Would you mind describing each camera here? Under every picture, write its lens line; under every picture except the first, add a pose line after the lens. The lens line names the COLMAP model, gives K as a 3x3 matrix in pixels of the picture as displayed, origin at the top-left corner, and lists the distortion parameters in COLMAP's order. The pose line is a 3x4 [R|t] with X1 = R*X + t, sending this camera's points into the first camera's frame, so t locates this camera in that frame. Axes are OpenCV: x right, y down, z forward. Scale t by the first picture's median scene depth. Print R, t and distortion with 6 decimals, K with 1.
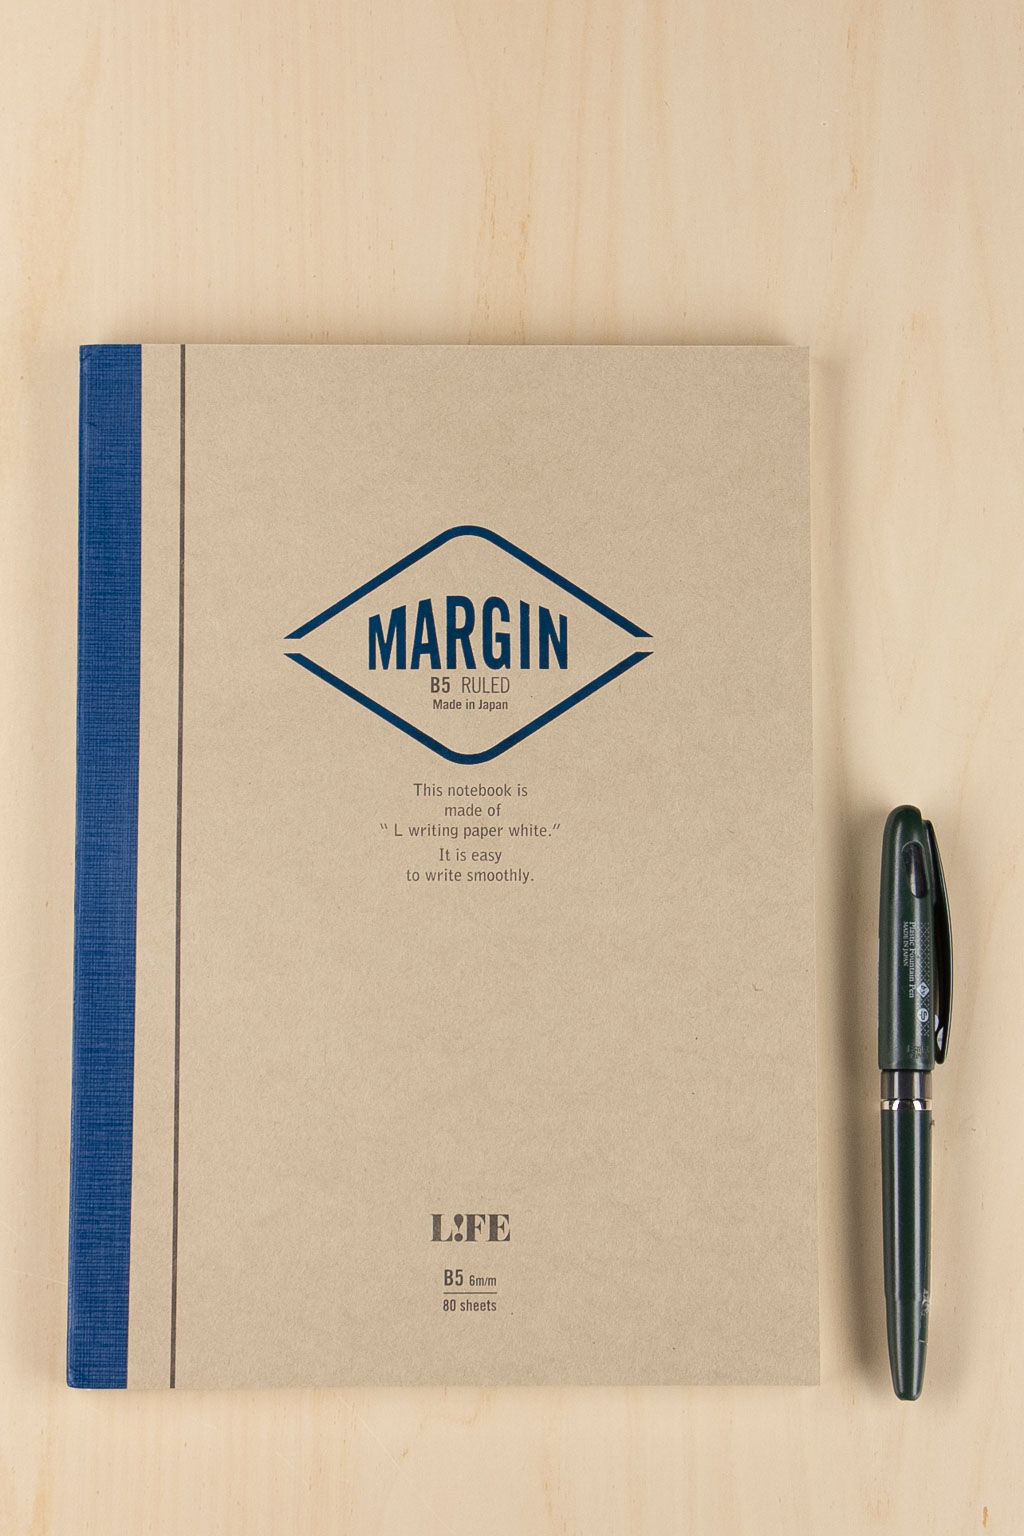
lens RADIAL K [[8309.9, 0, 512.0], [0, 8309.9, 768.0], [0, 0, 1]] dist [-0.259804, -0.873075]
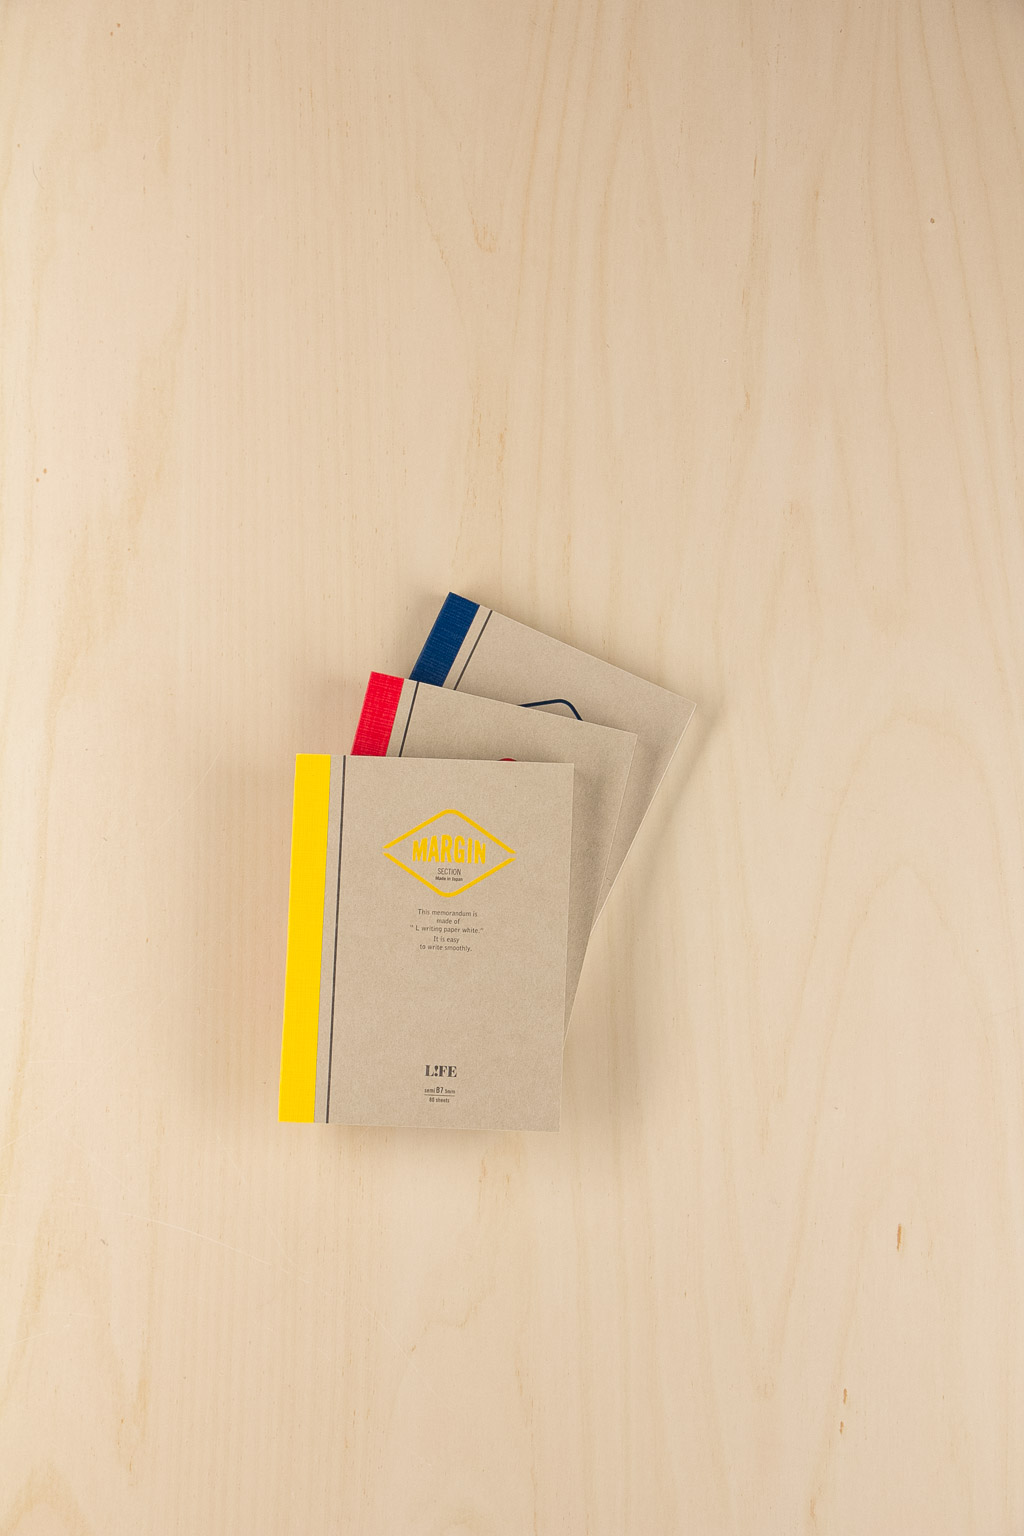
lens RADIAL K [[8309.9, 0, 512.0], [0, 8309.9, 768.0], [0, 0, 1]] dist [-0.259804, -0.873075]
pose [[1.000000, 0.000324, -0.000486, 0.015060], [-0.000326, 0.999997, -0.002597, -0.032668], [0.000485, 0.002598, 0.999997, -1.399694]]
